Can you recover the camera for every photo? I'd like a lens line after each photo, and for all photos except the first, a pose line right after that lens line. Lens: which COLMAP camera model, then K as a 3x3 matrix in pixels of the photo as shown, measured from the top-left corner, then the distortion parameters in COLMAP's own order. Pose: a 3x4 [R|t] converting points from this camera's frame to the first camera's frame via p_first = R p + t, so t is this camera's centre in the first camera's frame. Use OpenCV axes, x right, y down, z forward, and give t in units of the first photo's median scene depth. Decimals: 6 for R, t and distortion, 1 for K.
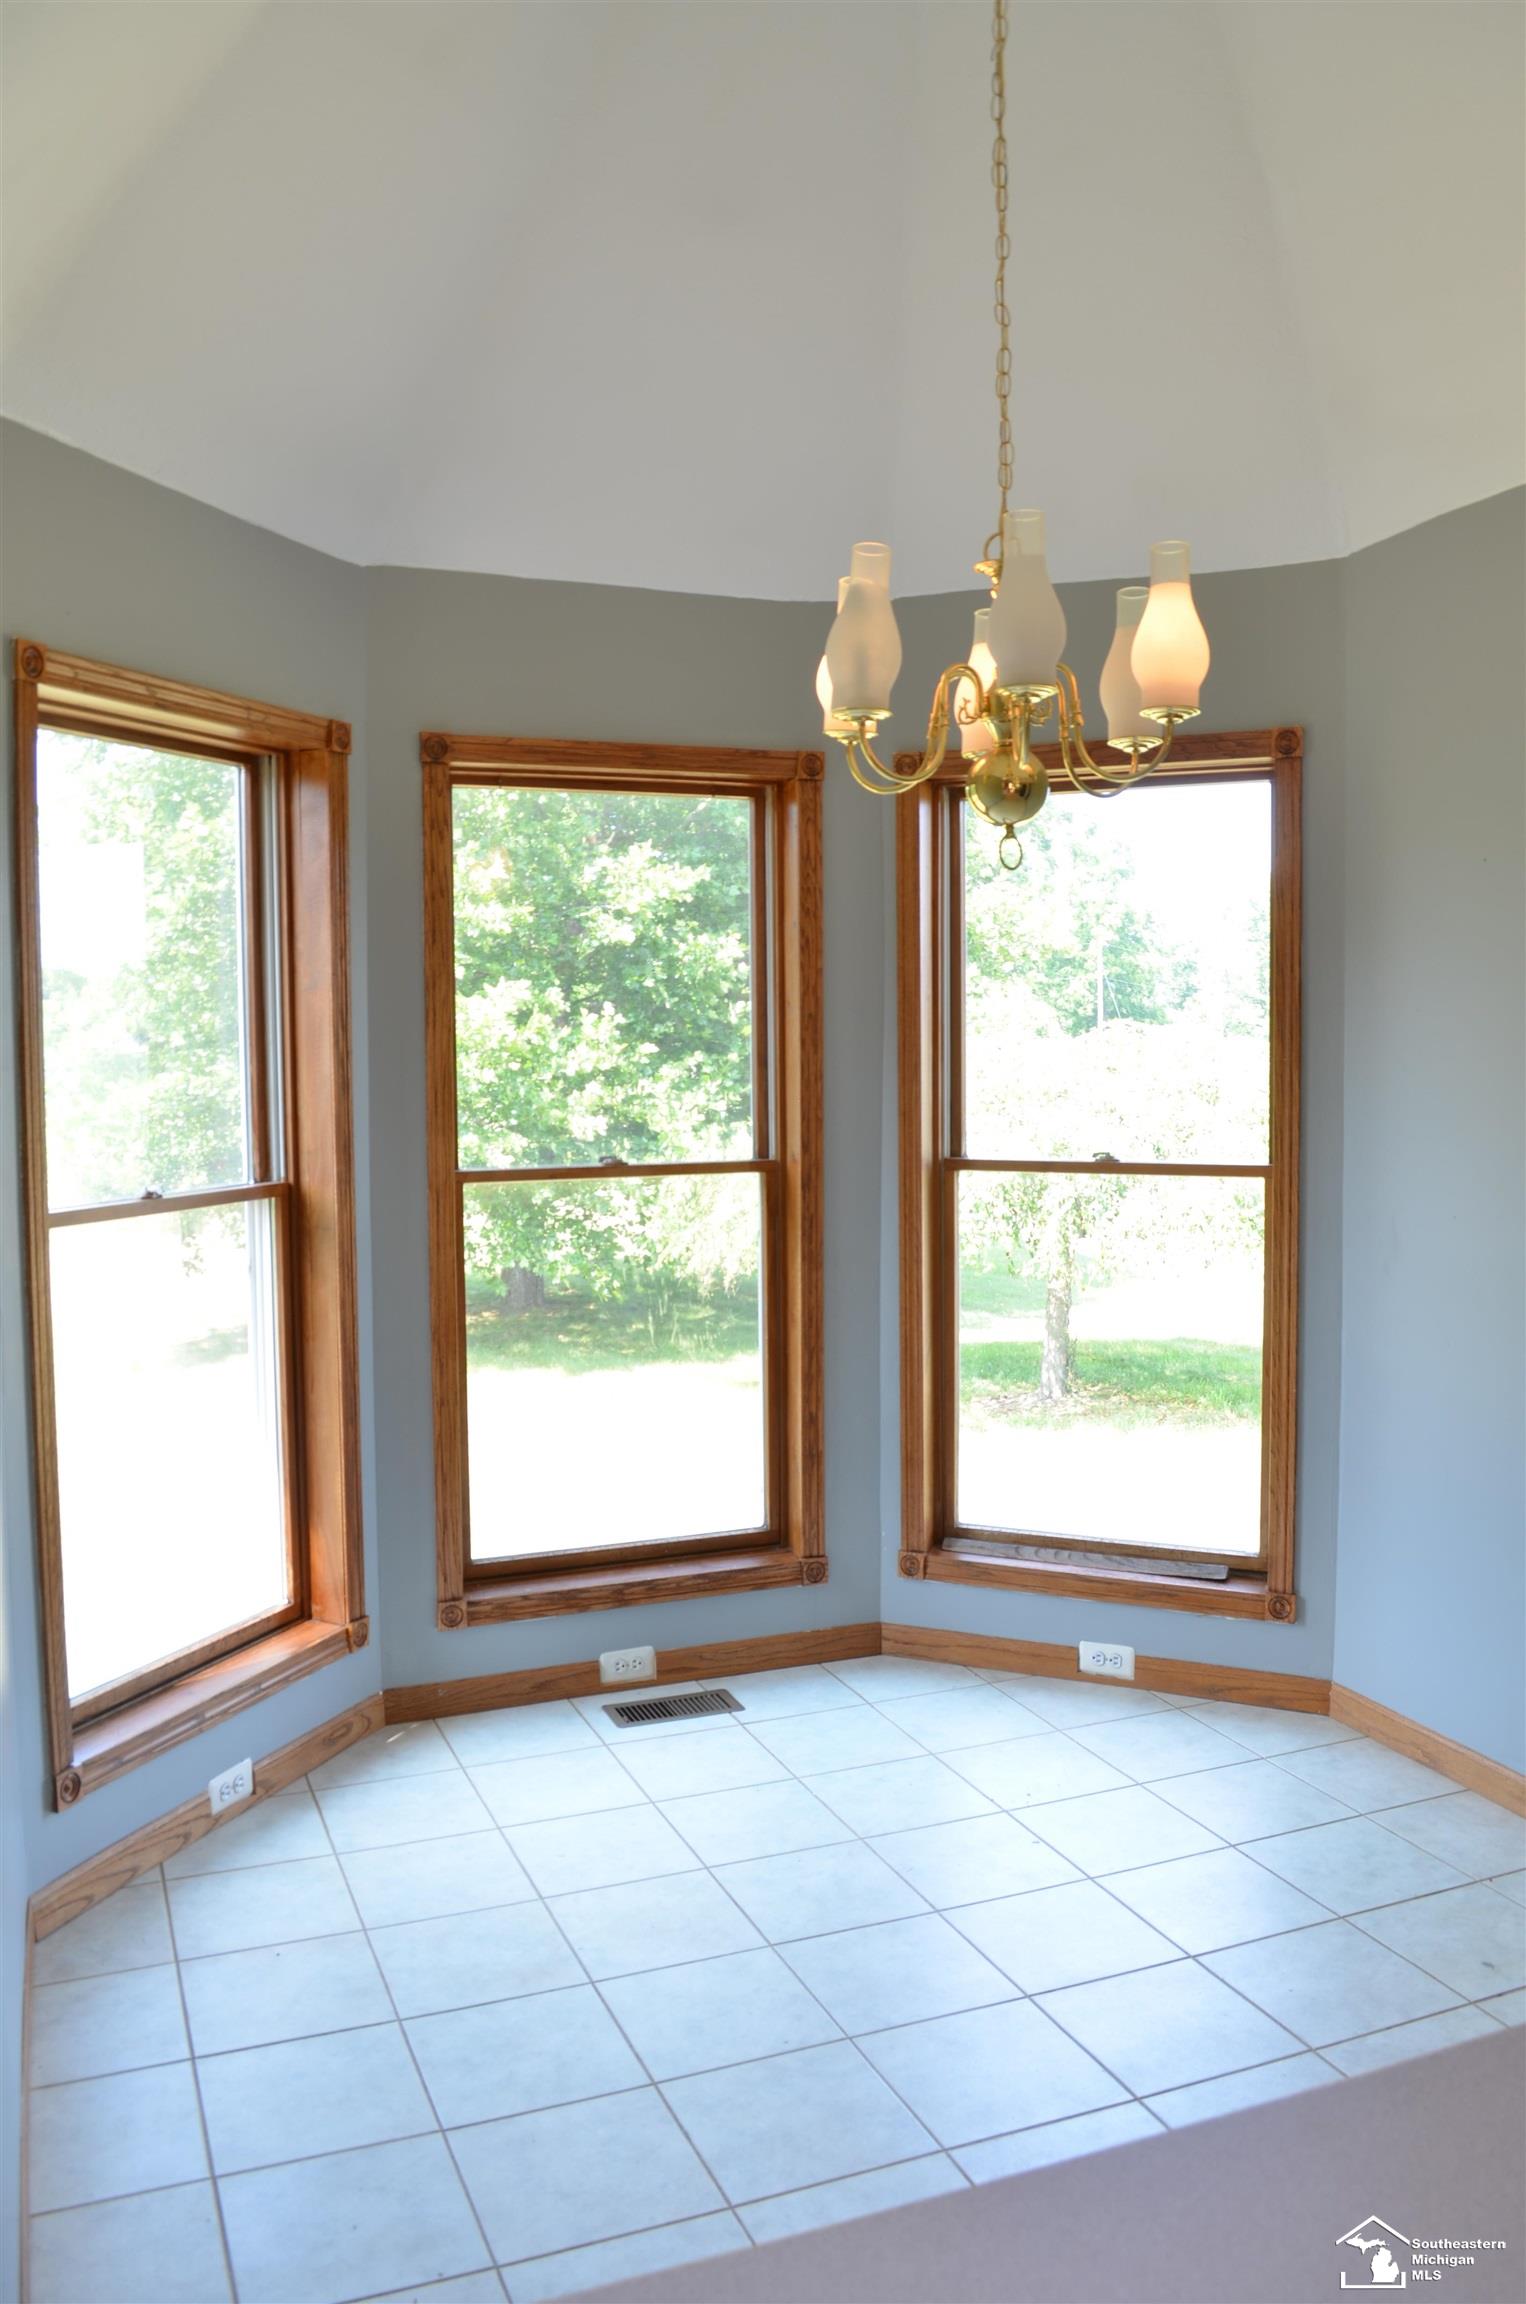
lens RADIAL K [[1823.9, 0, 753.0], [0, 1823.9, 1149.4], [0, 0, 1]] dist [-0.079564, 0.012932]
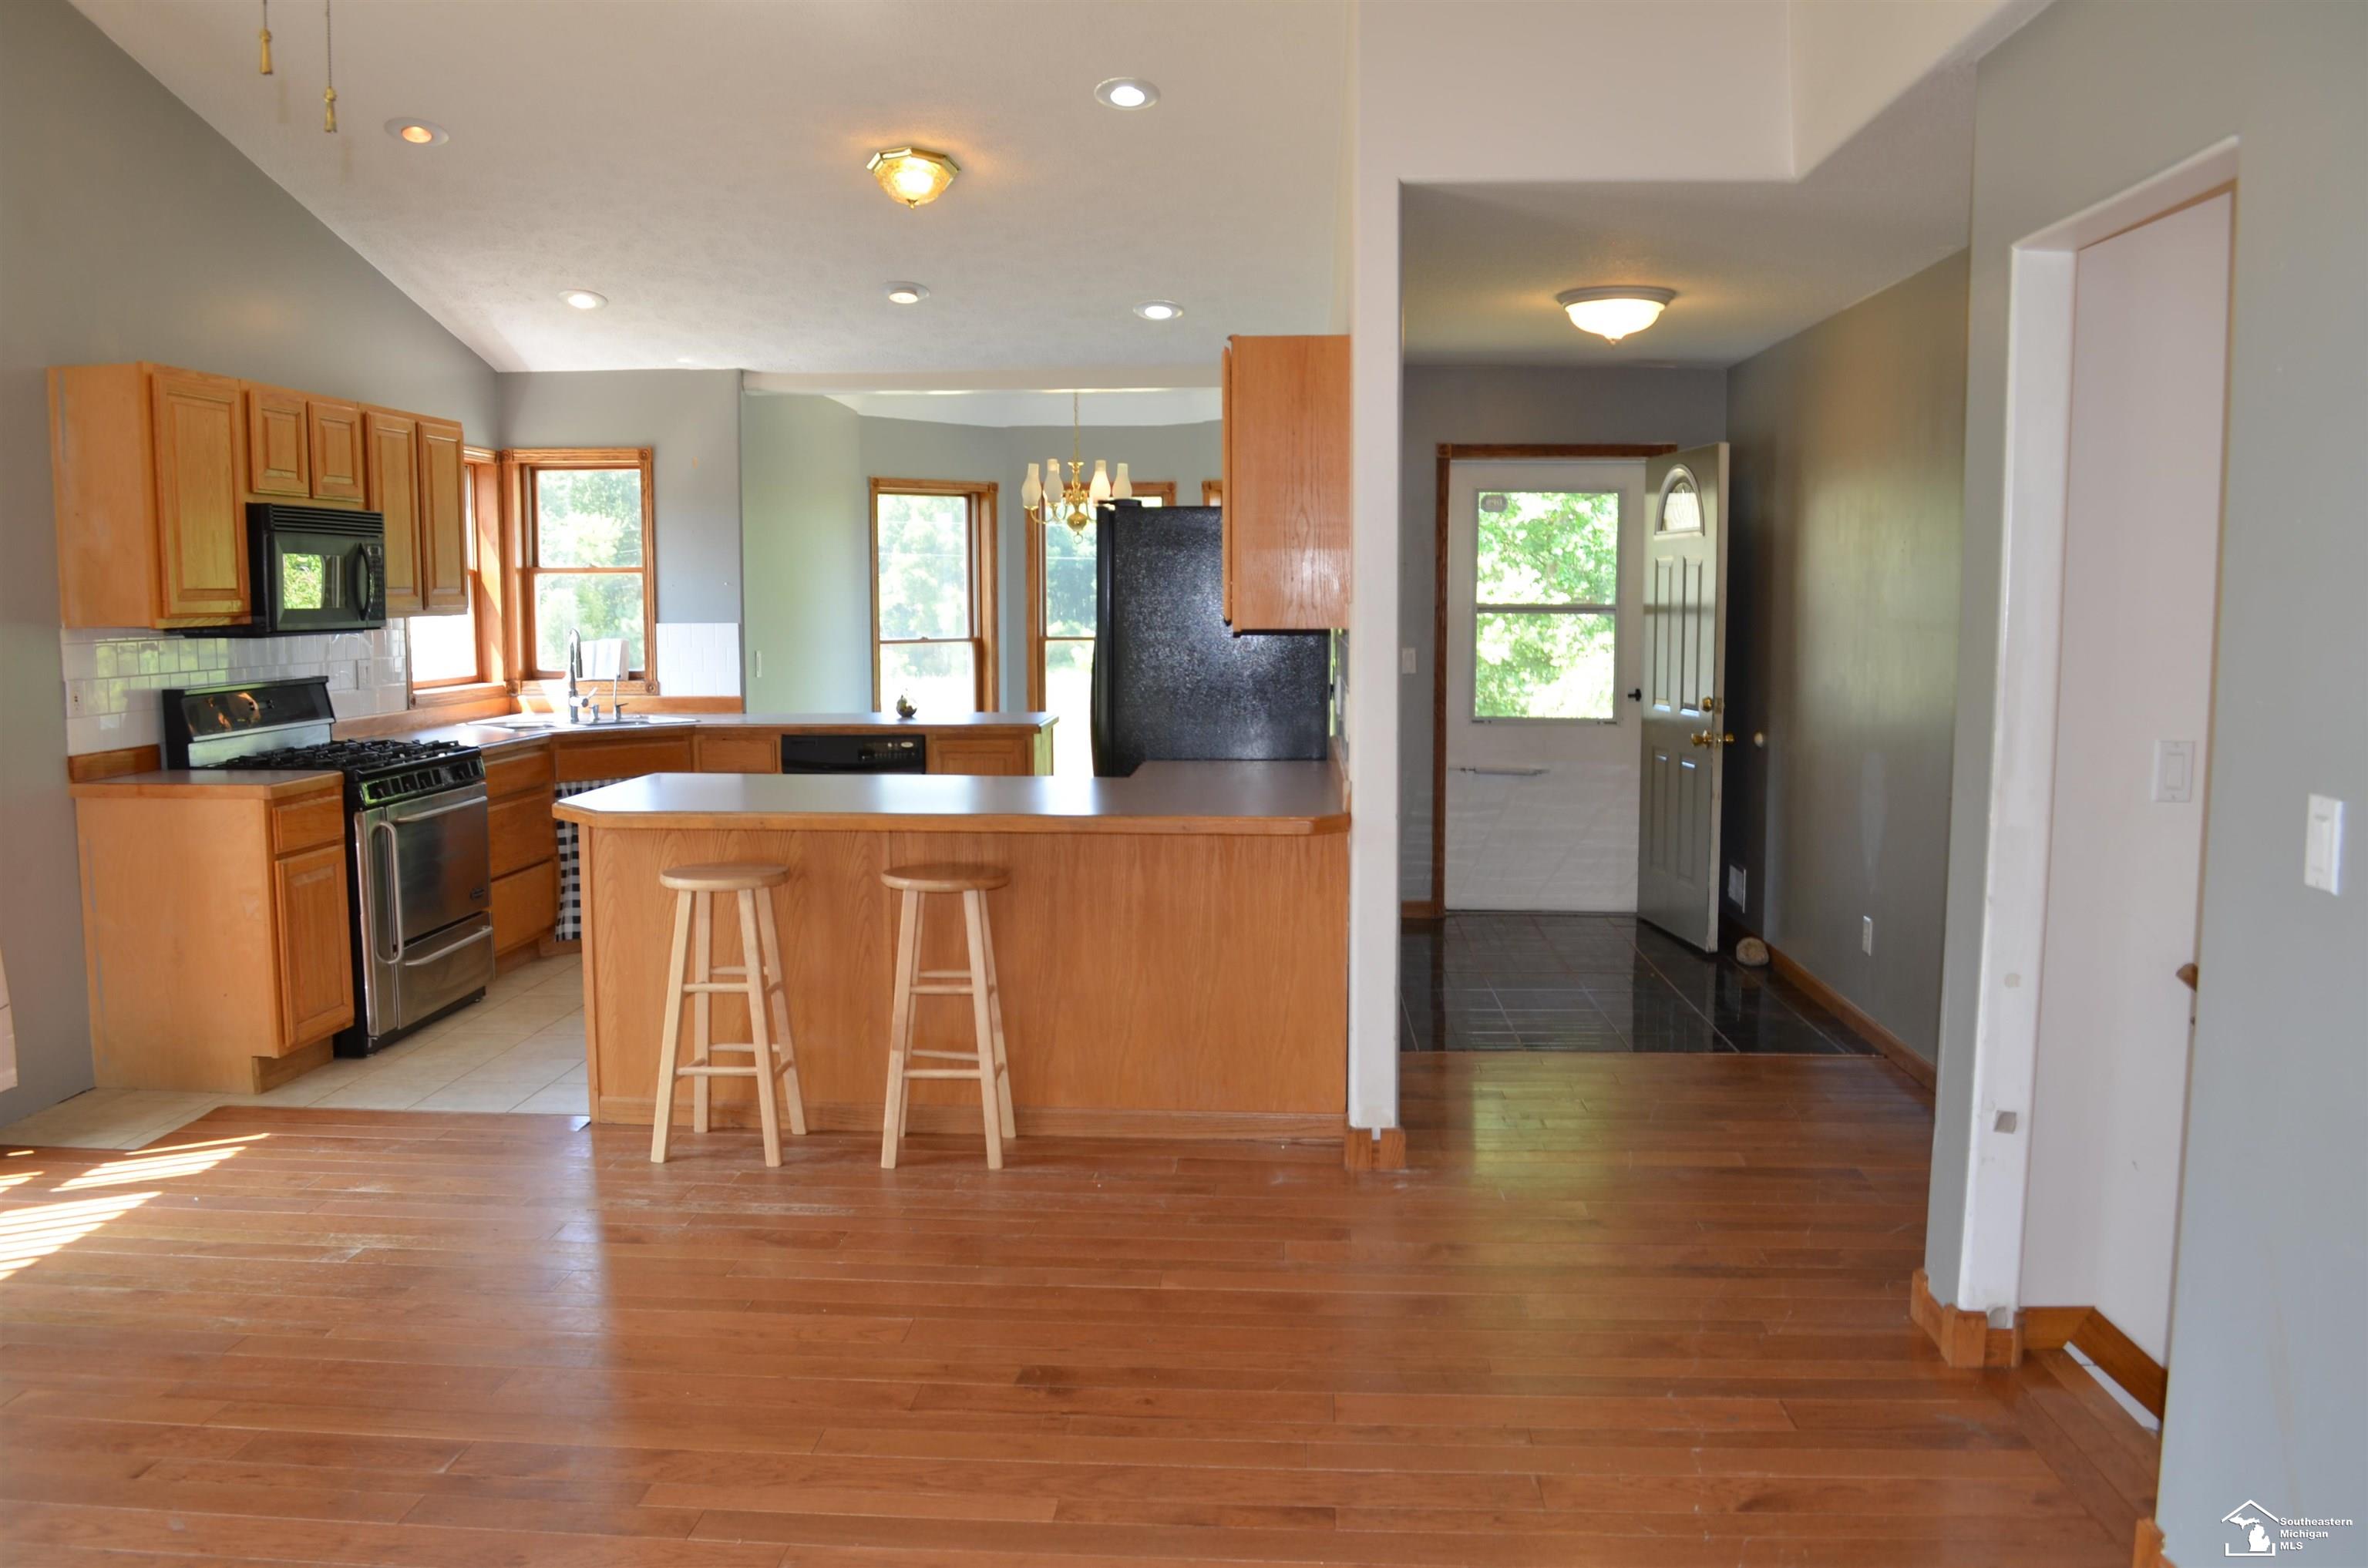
lens RADIAL K [[1874.6, 0, 1181.6], [0, 1874.6, 782.8], [0, 0, 1]] dist [-0.079564, 0.012932]
pose [[0.910004, 0.049963, -0.411578, 1.281510], [-0.032994, 0.998291, 0.048236, 0.094455], [0.413285, -0.030315, 0.910097, -1.609491]]
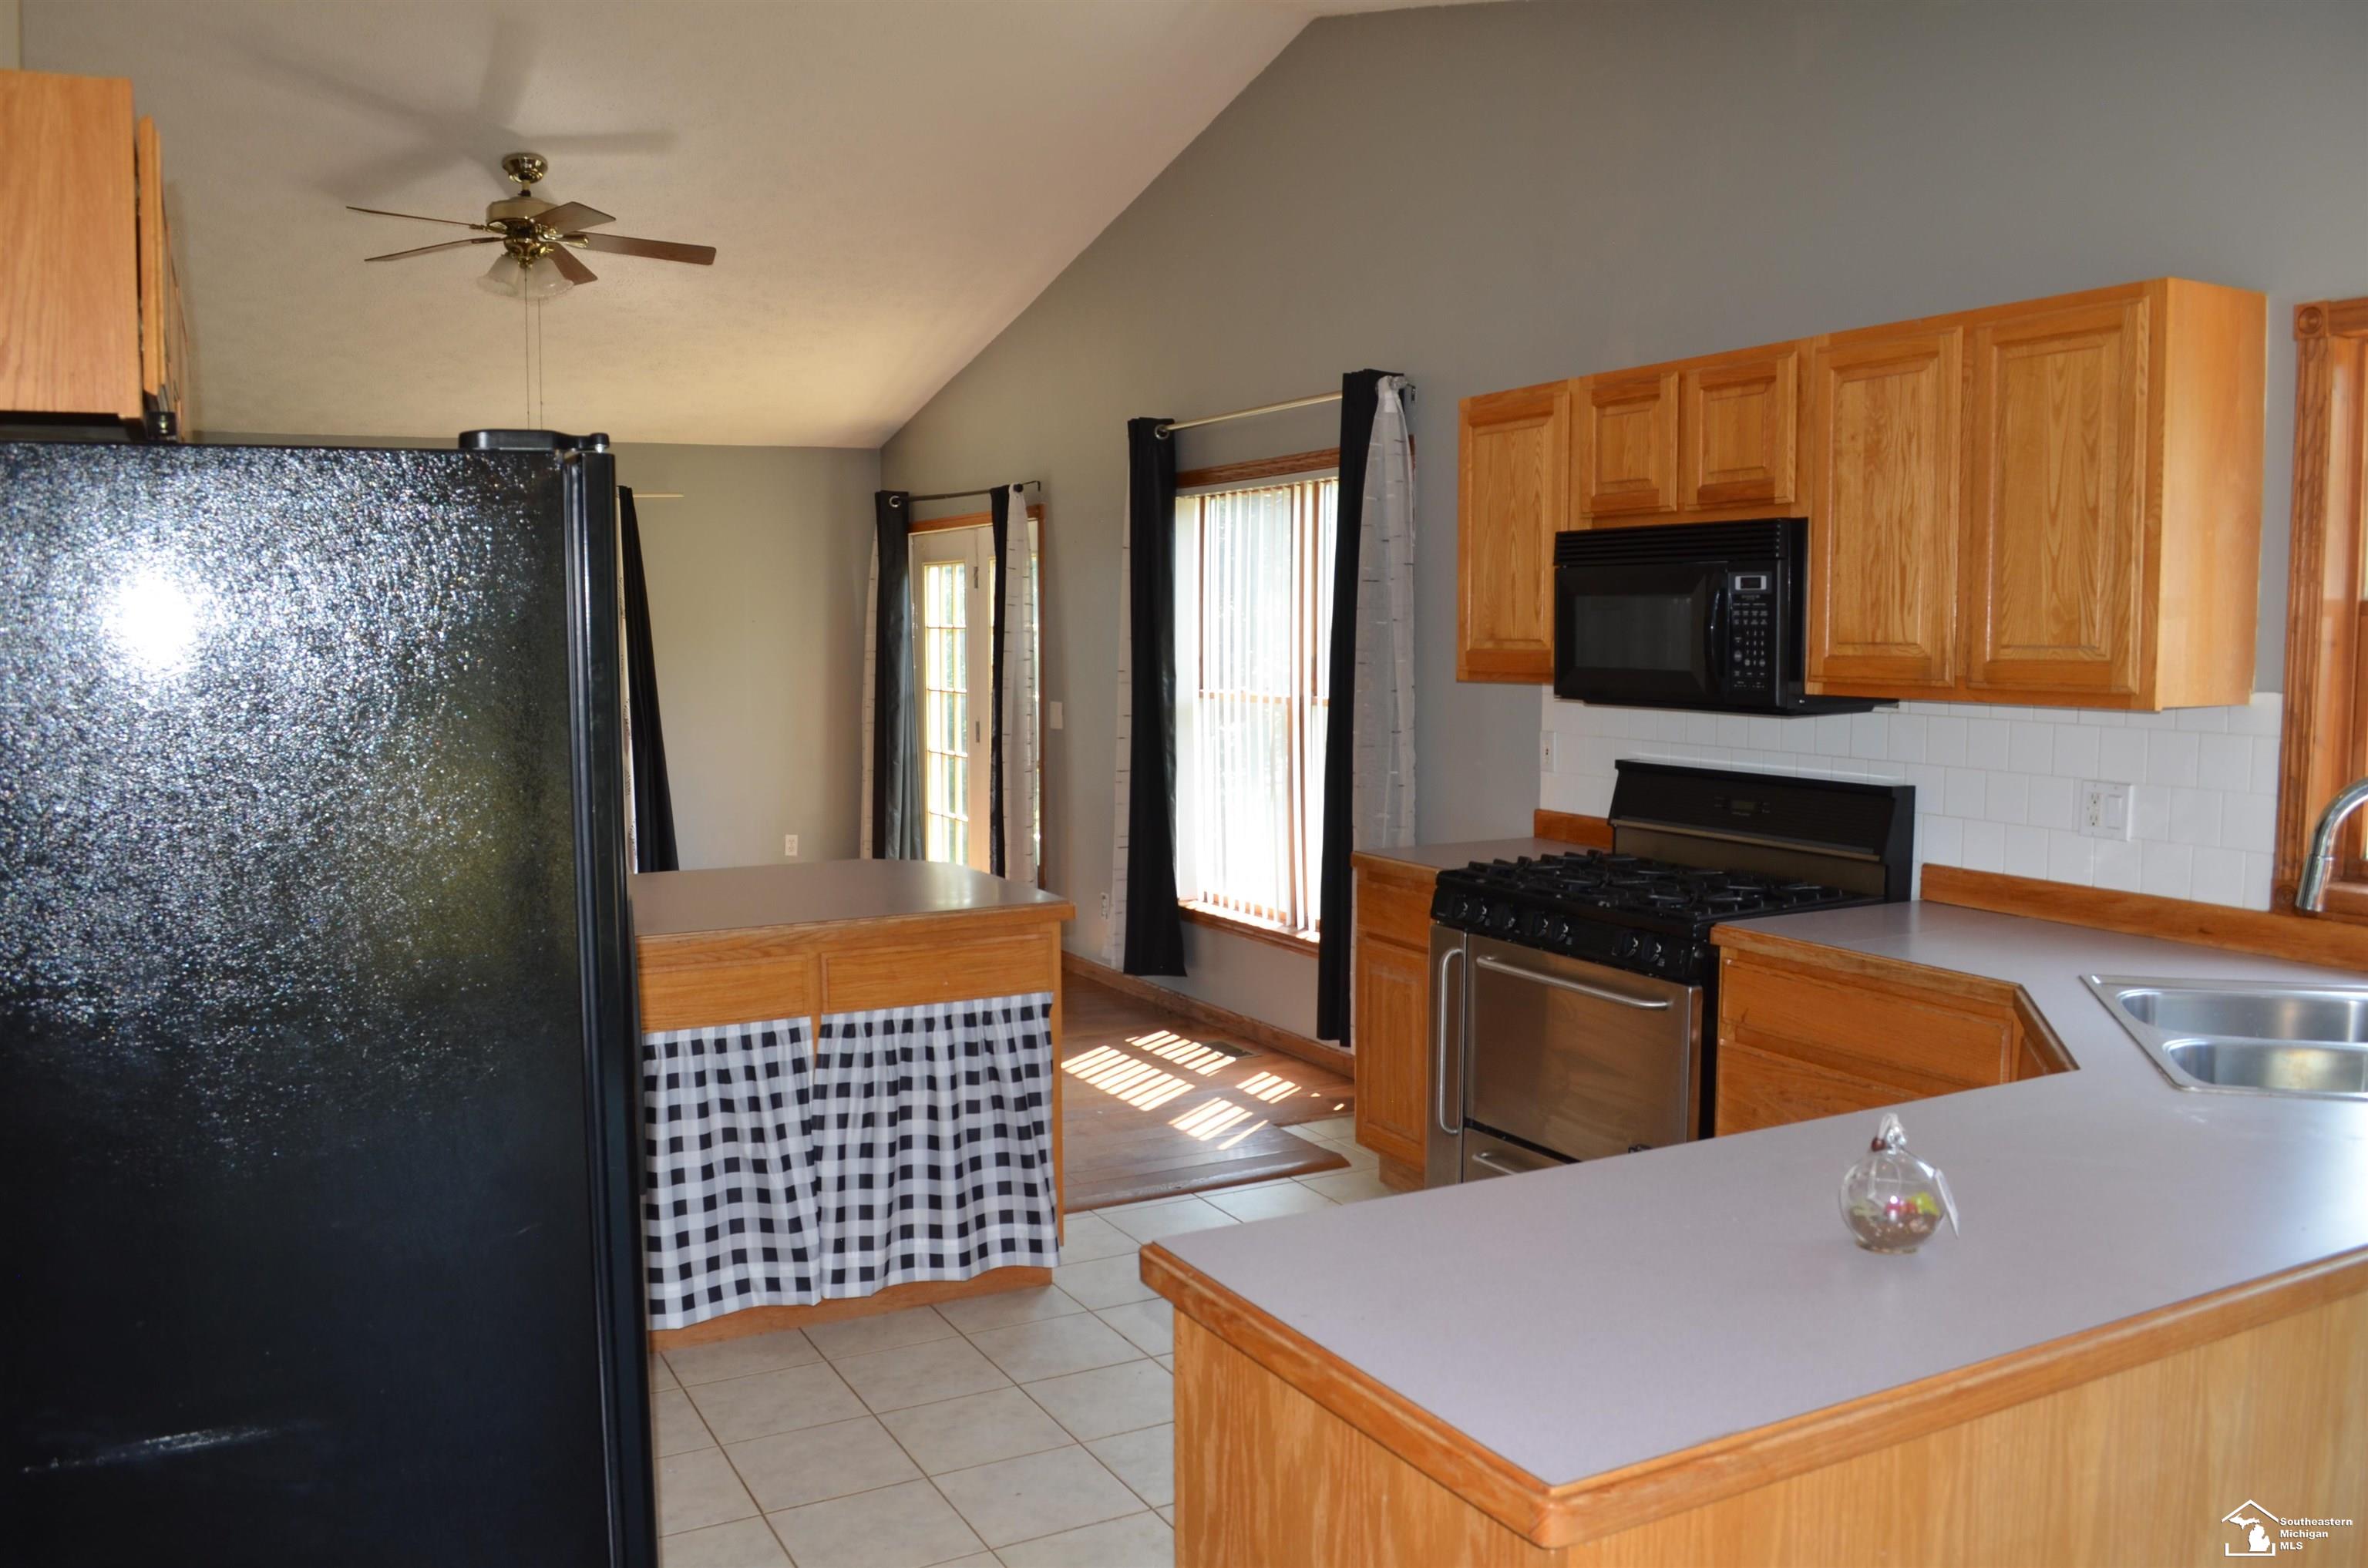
lens RADIAL K [[1874.6, 0, 1180.1], [0, 1874.6, 781.0], [0, 0, 1]] dist [-0.079564, 0.012932]
pose [[-0.993939, 0.021340, -0.107845, 0.361403], [0.005099, 0.988872, 0.148682, -0.056738], [0.109817, 0.147231, -0.982987, 0.609594]]
